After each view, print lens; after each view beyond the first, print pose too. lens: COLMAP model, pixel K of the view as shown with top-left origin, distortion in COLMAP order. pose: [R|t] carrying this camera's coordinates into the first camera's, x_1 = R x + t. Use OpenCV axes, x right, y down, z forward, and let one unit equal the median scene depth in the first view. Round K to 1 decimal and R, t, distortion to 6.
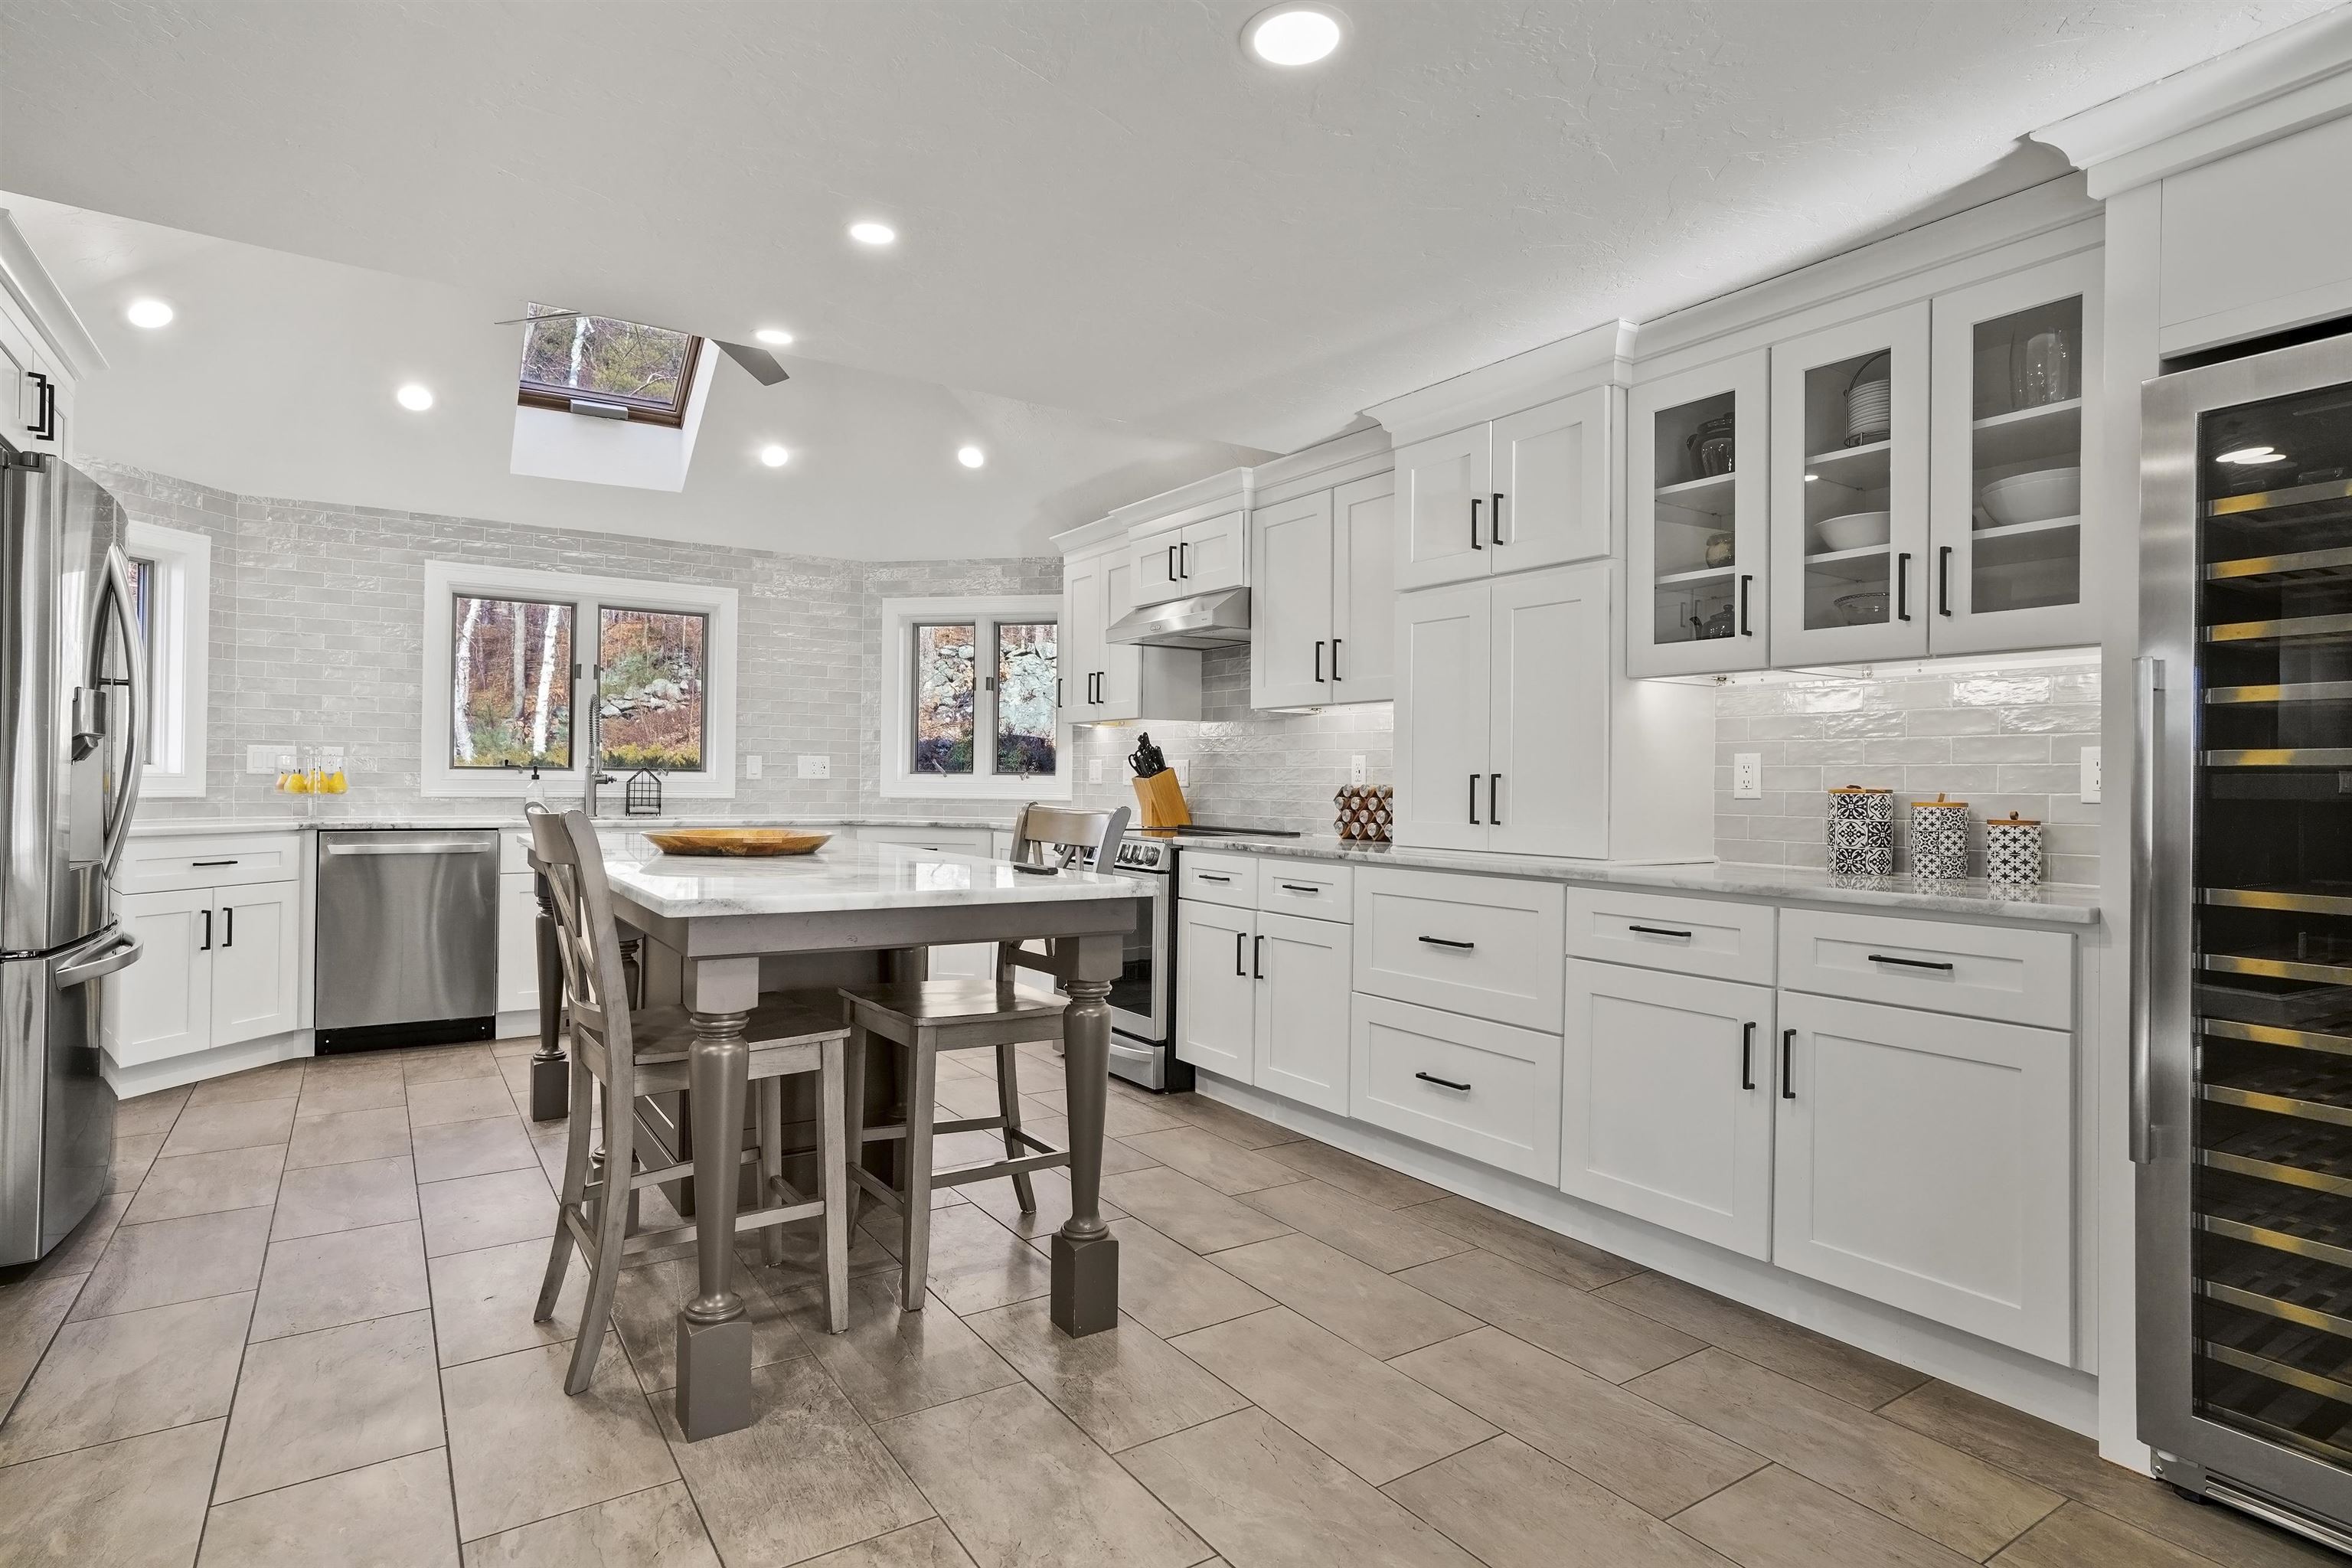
lens RADIAL K [[1229.6, 0, 1180.3], [0, 1229.6, 769.0], [0, 0, 1]] dist [-0.032955, 0.022792]
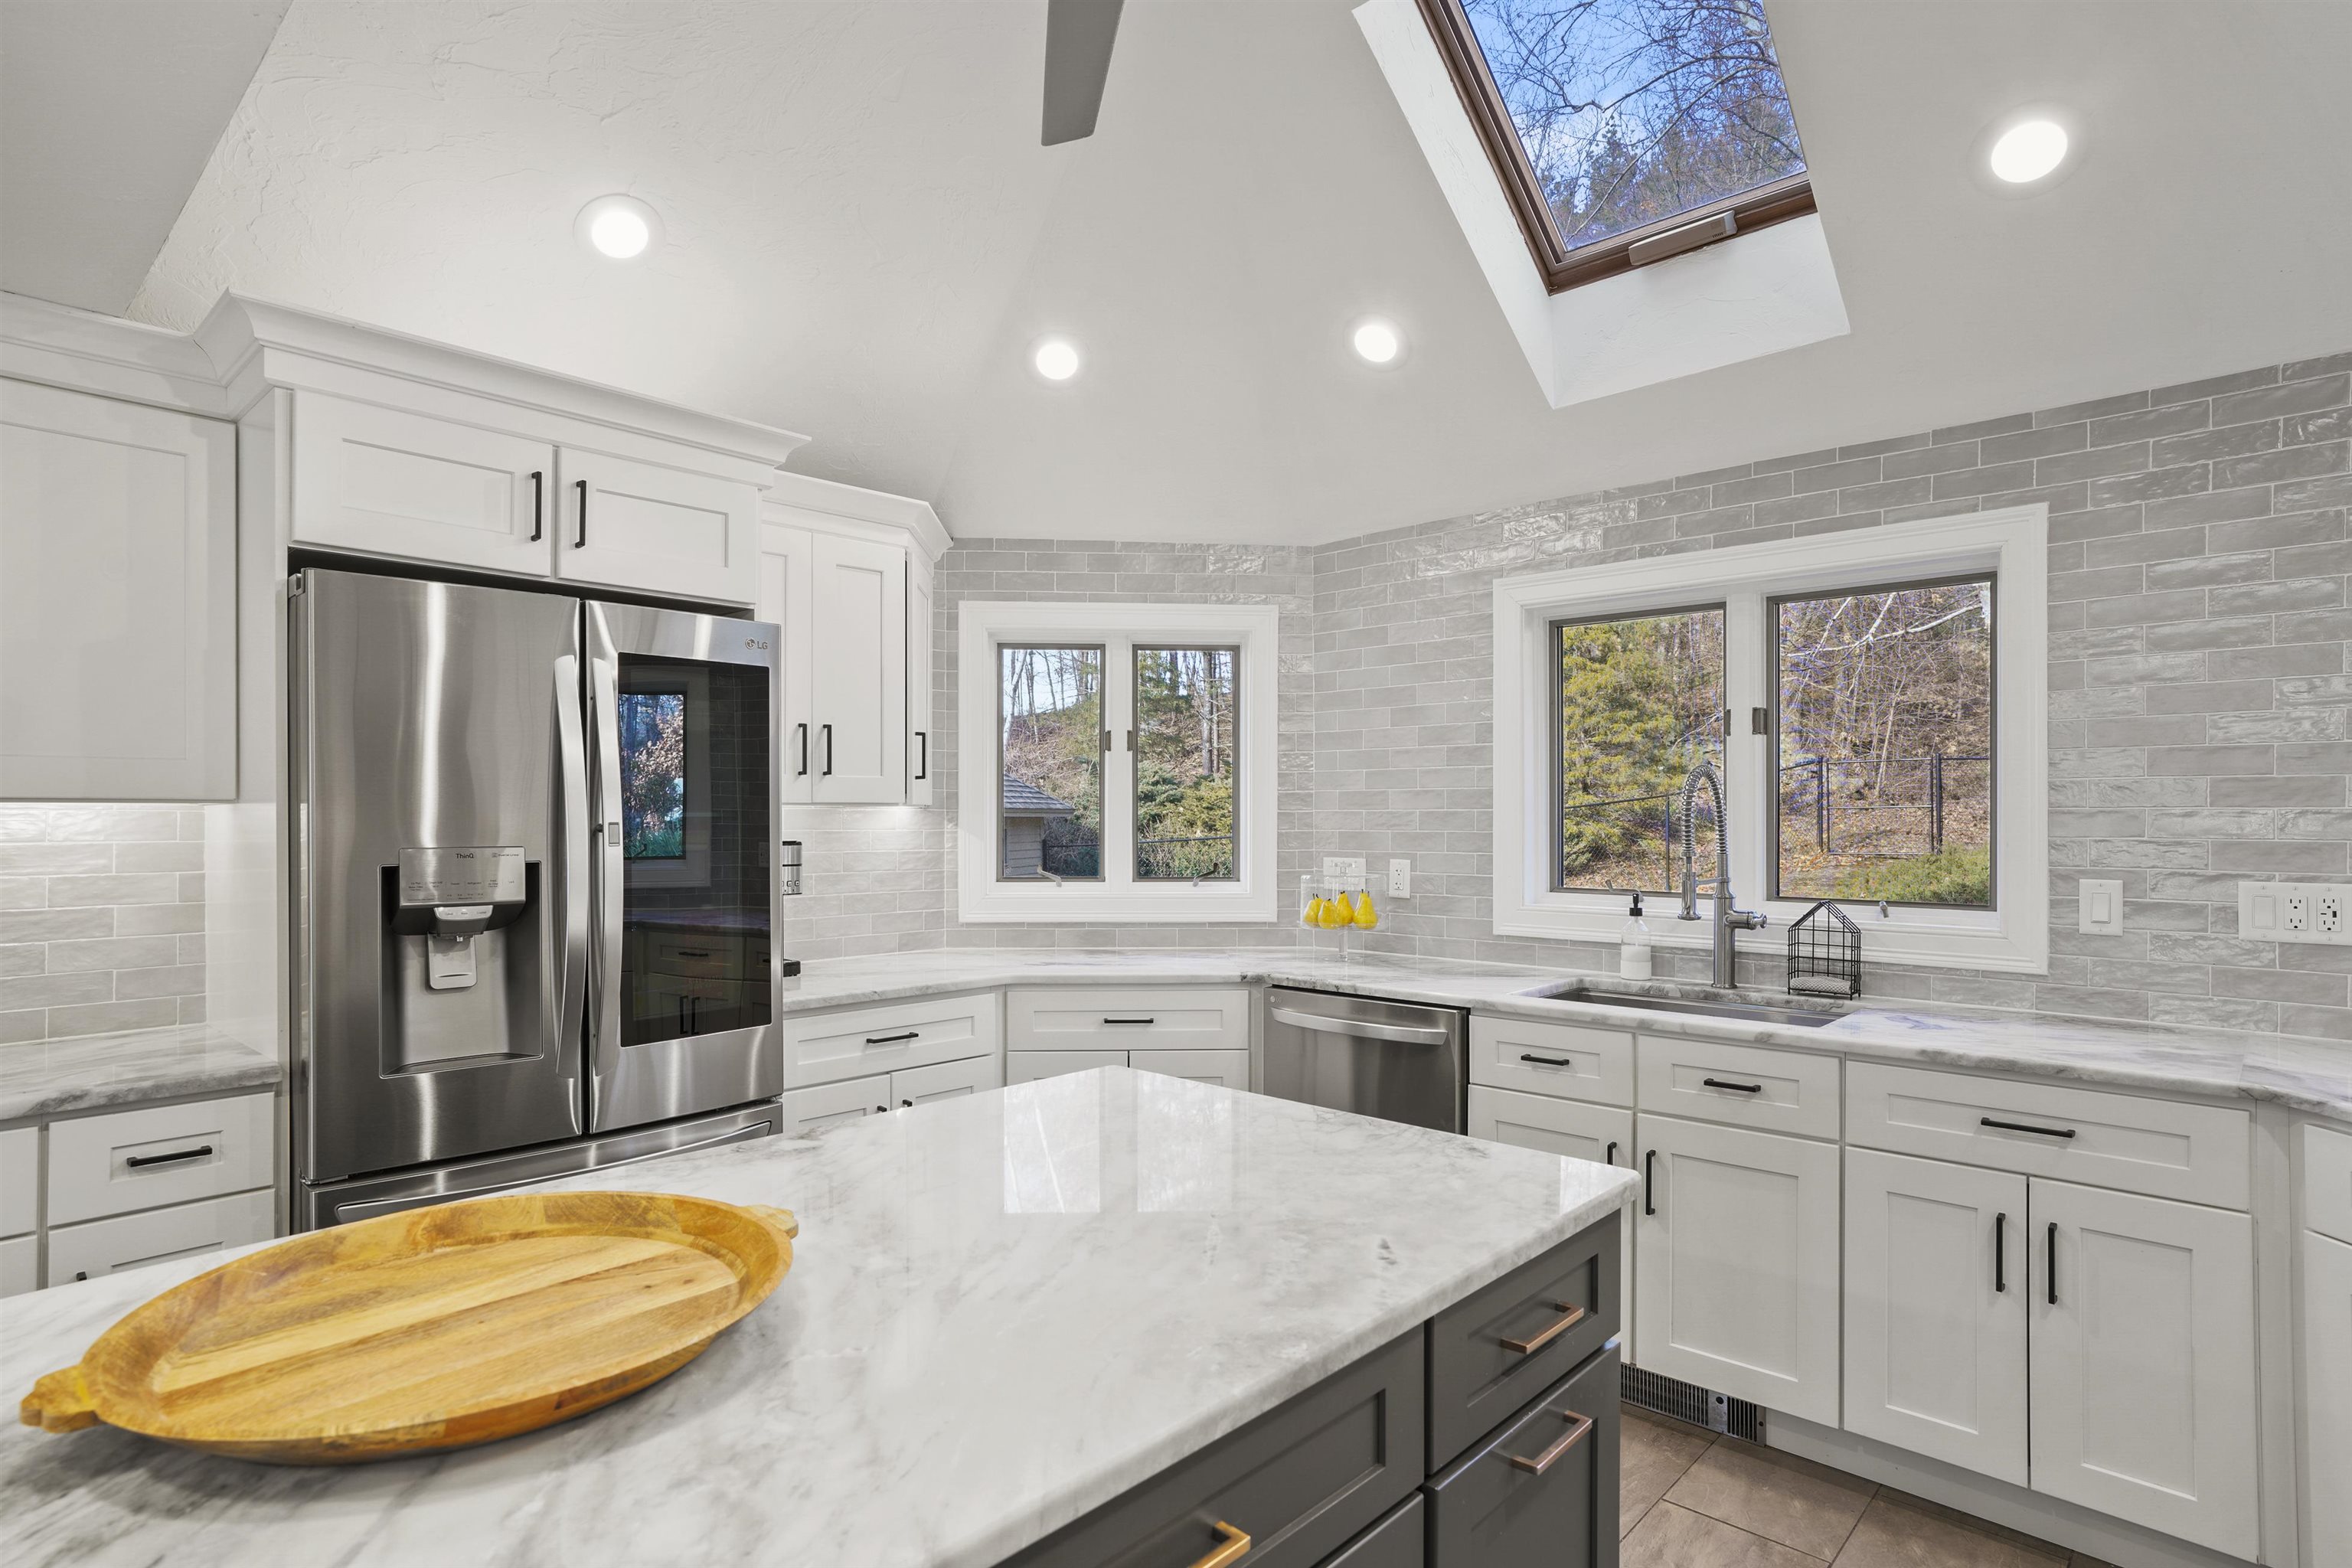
lens RADIAL K [[1229.6, 0, 1164.5], [0, 1229.6, 817.1], [0, 0, 1]] dist [-0.032955, 0.022792]
pose [[0.218656, -0.010262, -0.975748, -0.003826], [0.011606, 0.999901, -0.007915, -0.062234], [0.975733, -0.009594, 0.218753, 1.101483]]
